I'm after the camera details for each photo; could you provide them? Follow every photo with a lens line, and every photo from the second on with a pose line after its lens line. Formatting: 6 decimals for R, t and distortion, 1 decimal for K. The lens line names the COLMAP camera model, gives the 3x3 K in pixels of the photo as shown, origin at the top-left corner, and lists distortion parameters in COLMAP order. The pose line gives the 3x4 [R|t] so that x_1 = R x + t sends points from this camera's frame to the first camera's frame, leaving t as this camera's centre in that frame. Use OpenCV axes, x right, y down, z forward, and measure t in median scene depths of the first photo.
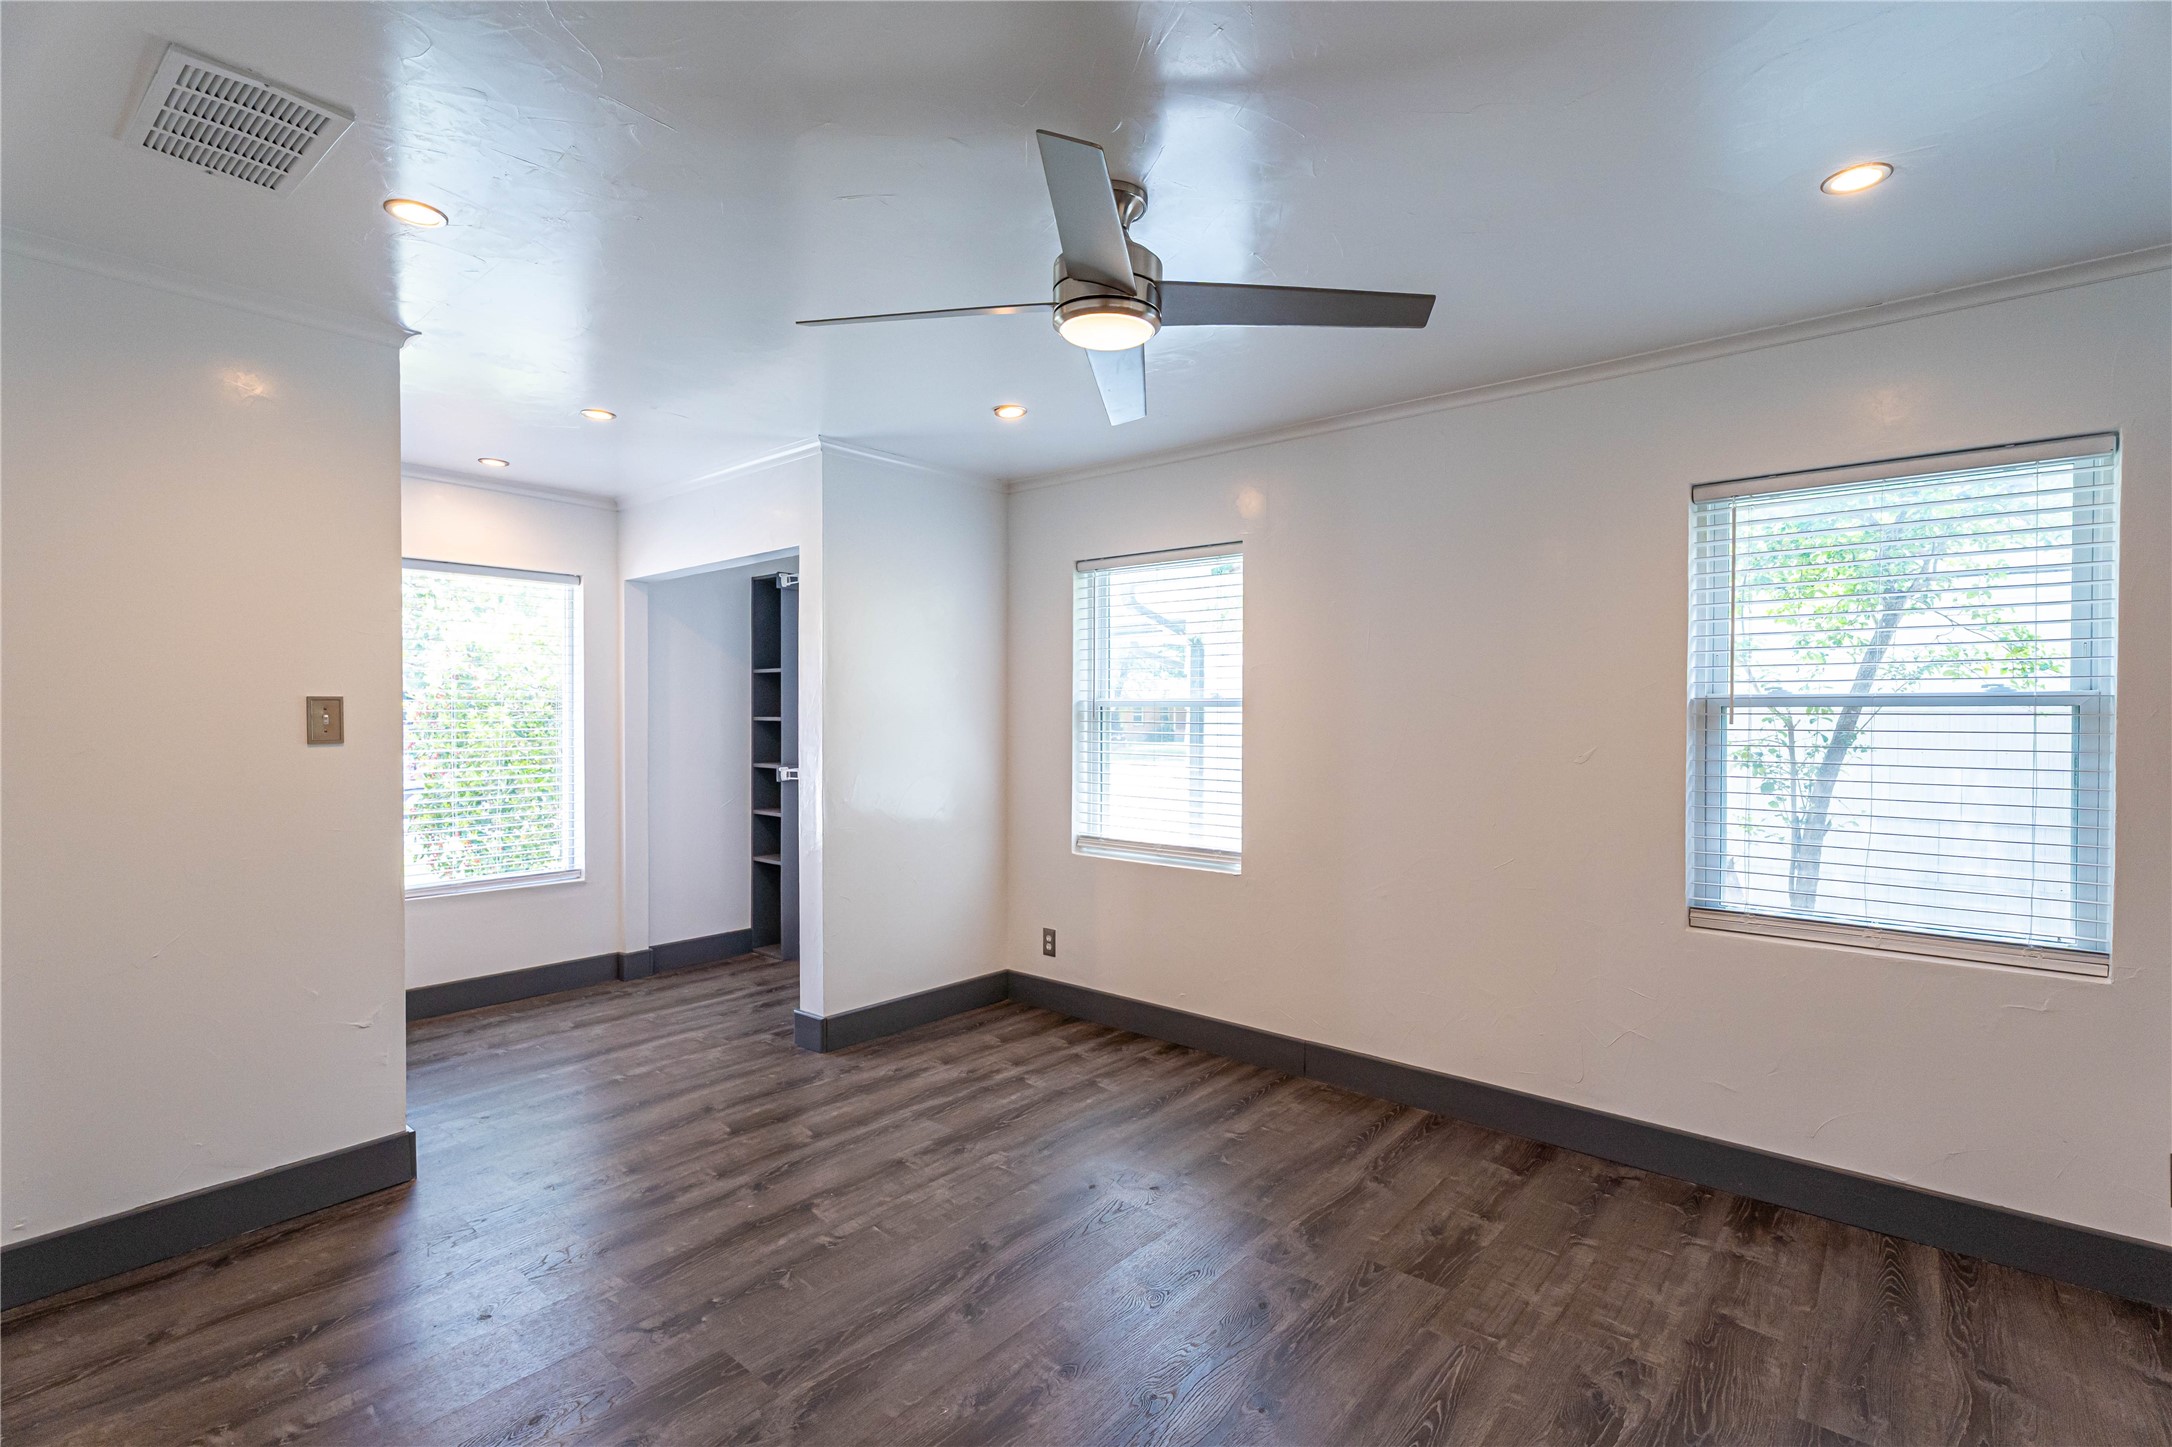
lens RADIAL K [[974.8, 0, 1086.7], [0, 974.8, 730.1], [0, 0, 1]] dist [0.002179, -0.000505]
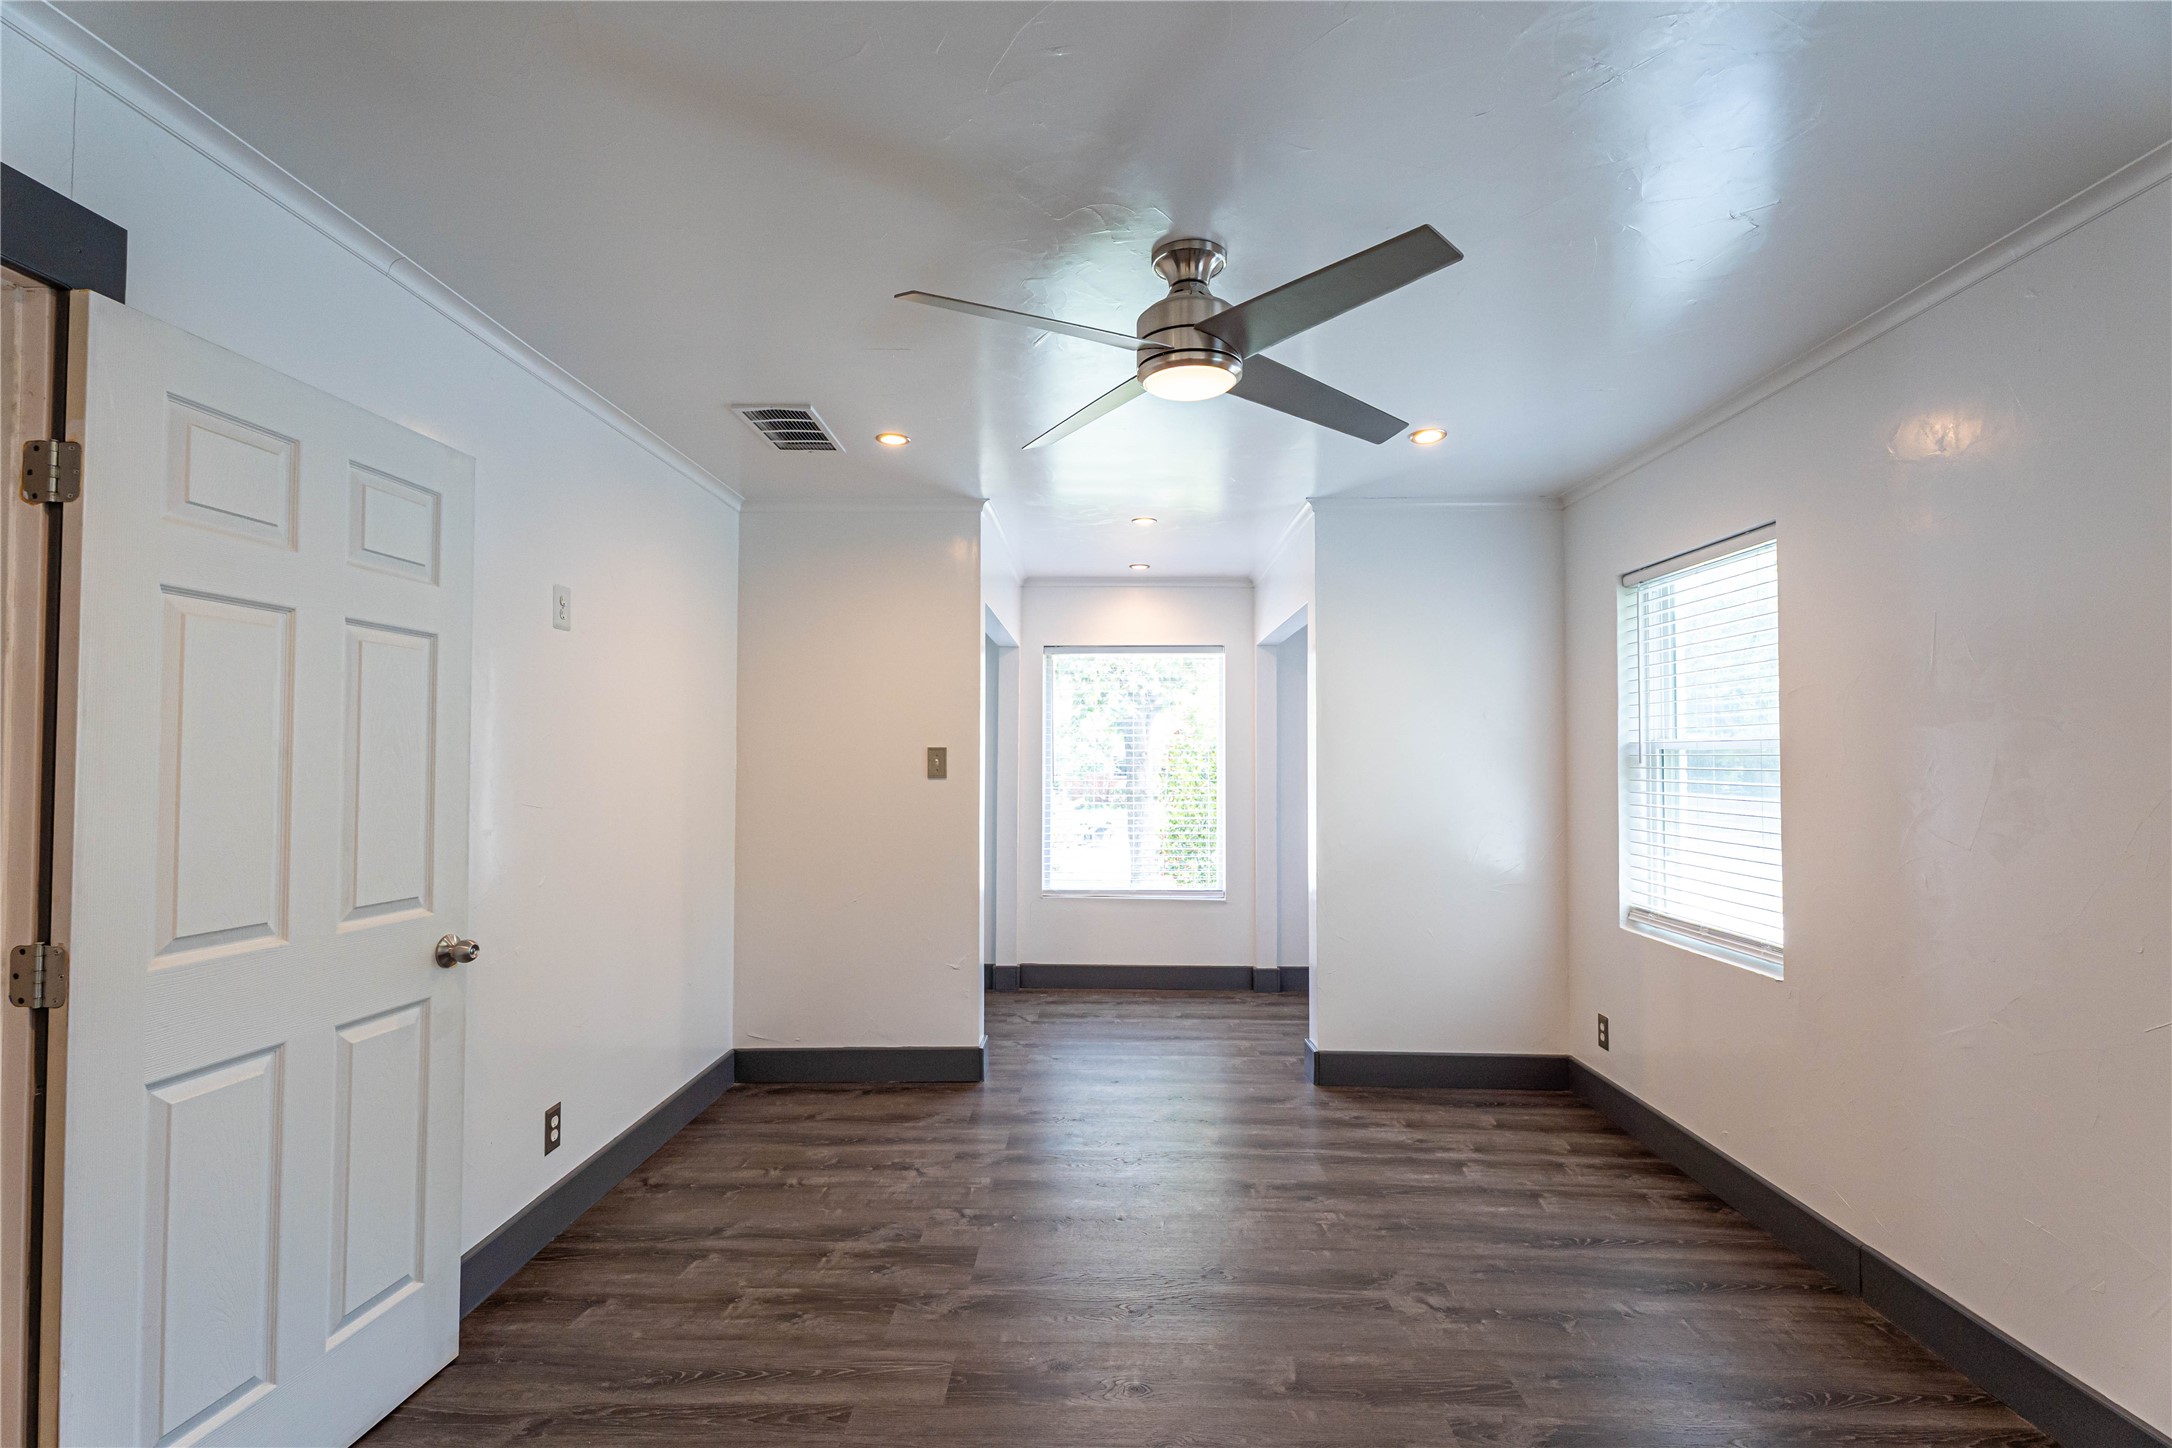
lens RADIAL K [[974.8, 0, 1086.7], [0, 974.8, 730.6], [0, 0, 1]] dist [0.002179, -0.000505]
pose [[0.631300, -0.026409, -0.775089, 0.392278], [-0.011947, 0.998970, -0.043769, 0.002615], [0.775447, 0.036891, 0.630334, 0.142679]]
